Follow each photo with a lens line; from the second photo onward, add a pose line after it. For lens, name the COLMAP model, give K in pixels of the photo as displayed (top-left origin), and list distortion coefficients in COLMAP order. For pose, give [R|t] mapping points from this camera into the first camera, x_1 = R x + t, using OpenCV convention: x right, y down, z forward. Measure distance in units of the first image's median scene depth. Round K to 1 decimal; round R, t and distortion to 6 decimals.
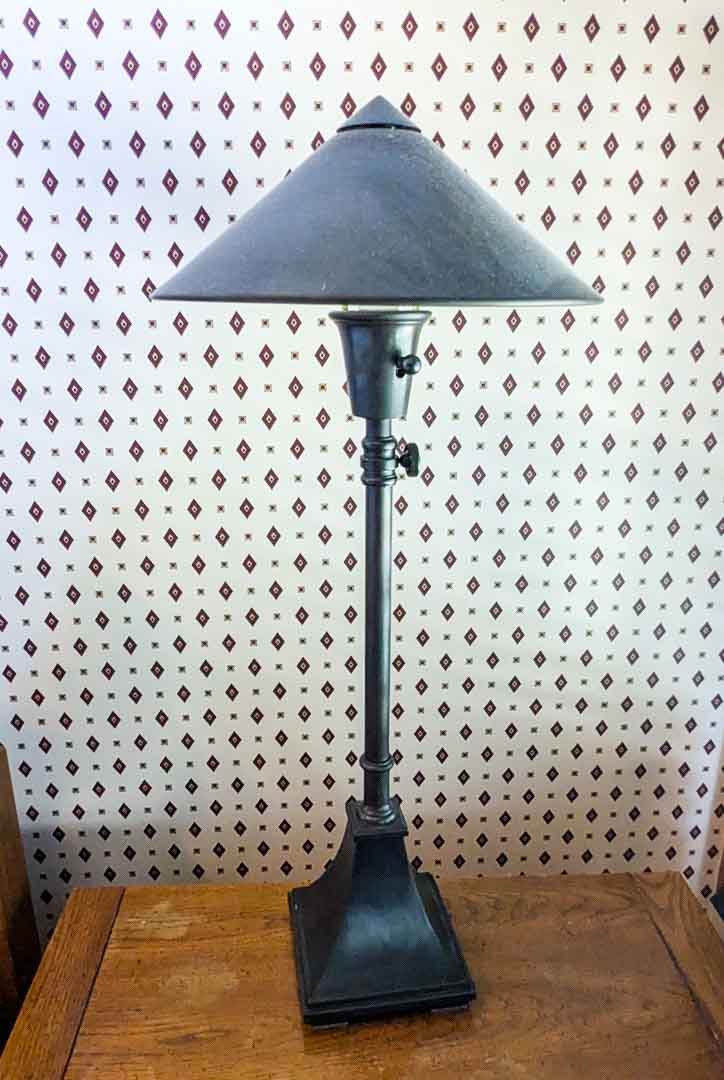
lens RADIAL K [[820.4, 0, 347.8], [0, 820.4, 580.8], [0, 0, 1]] dist [0.000551, -0.008453]
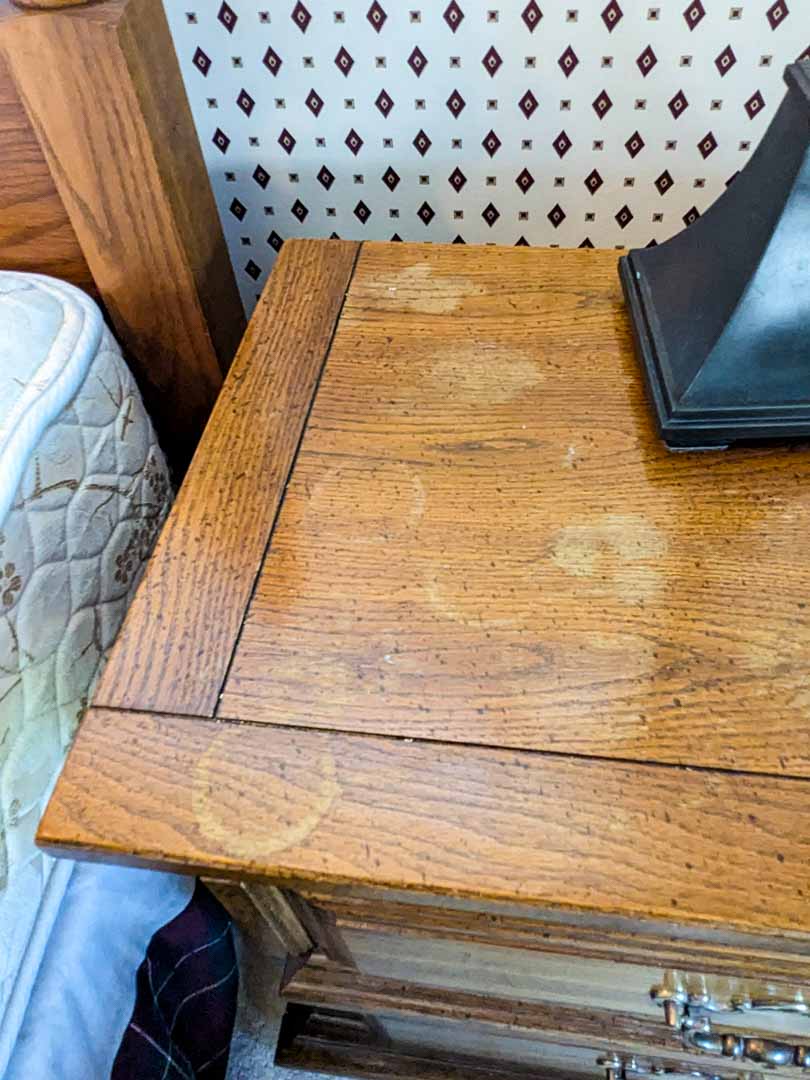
lens RADIAL K [[830.1, 0, 424.7], [0, 830.1, 498.5], [0, 0, 1]] dist [-0.001689, -0.011377]
pose [[0.986875, 0.095361, -0.130325, -0.126114], [-0.015378, 0.858854, 0.511990, 0.229393], [0.160754, -0.503266, 0.849047, 0.369710]]
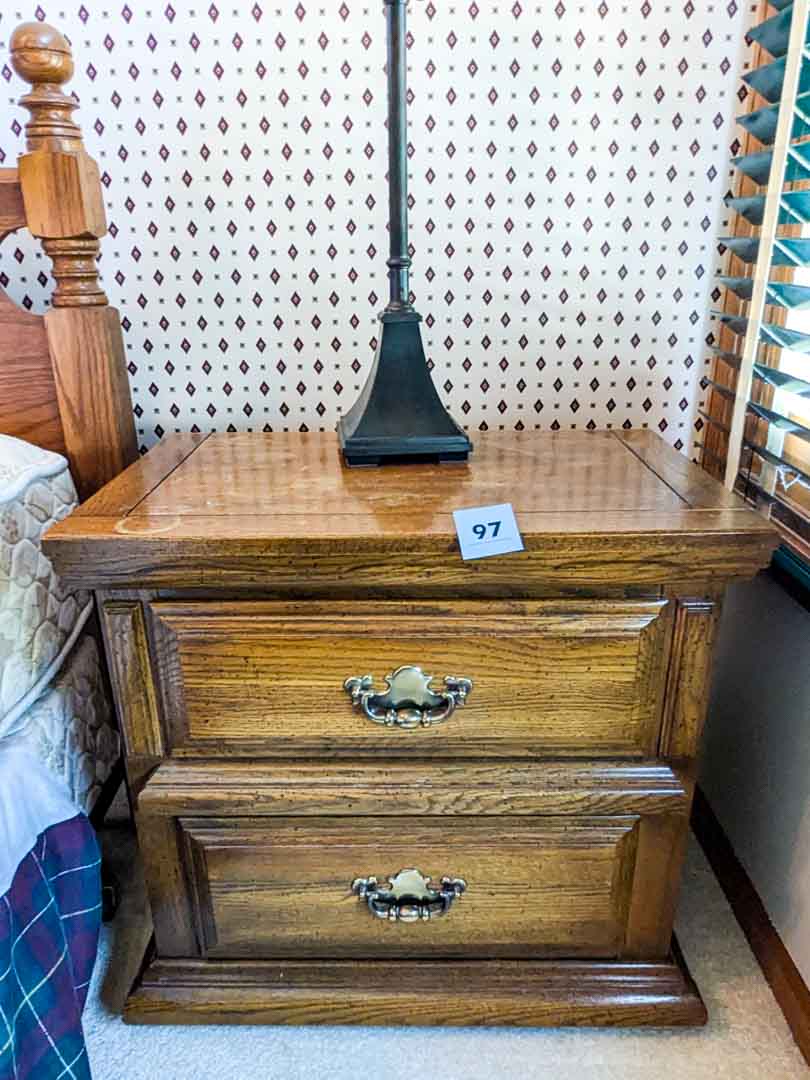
lens RADIAL K [[822.5, 0, 403.5], [0, 822.5, 600.6], [0, 0, 1]] dist [-0.003014, -0.004722]
pose [[0.999180, 0.011176, -0.038916, 0.089622], [-0.008766, 0.998066, 0.061540, 0.611657], [0.039528, -0.061149, 0.997346, -0.316141]]
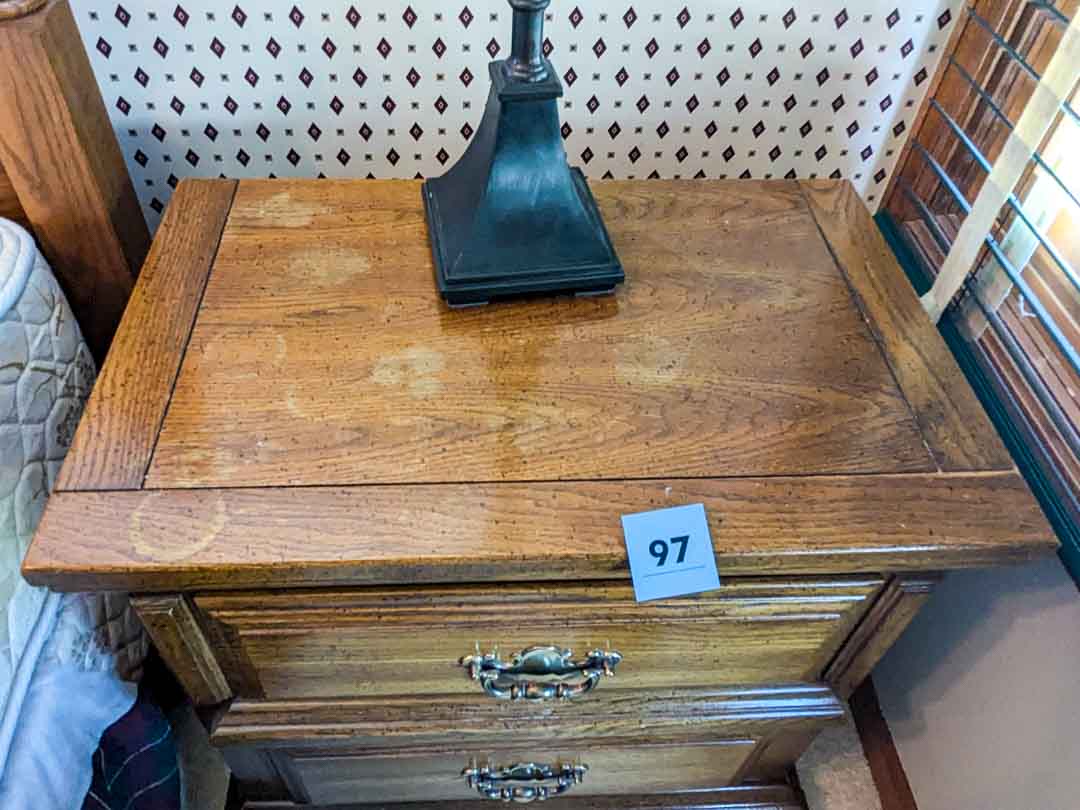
lens RADIAL K [[830.1, 0, 508.8], [0, 830.1, 387.3], [0, 0, 1]] dist [-0.001689, -0.011377]
pose [[0.999121, 0.013284, 0.039752, -0.010955], [-0.030013, 0.888785, 0.457340, 0.168540], [-0.029256, -0.458131, 0.888403, 0.092335]]
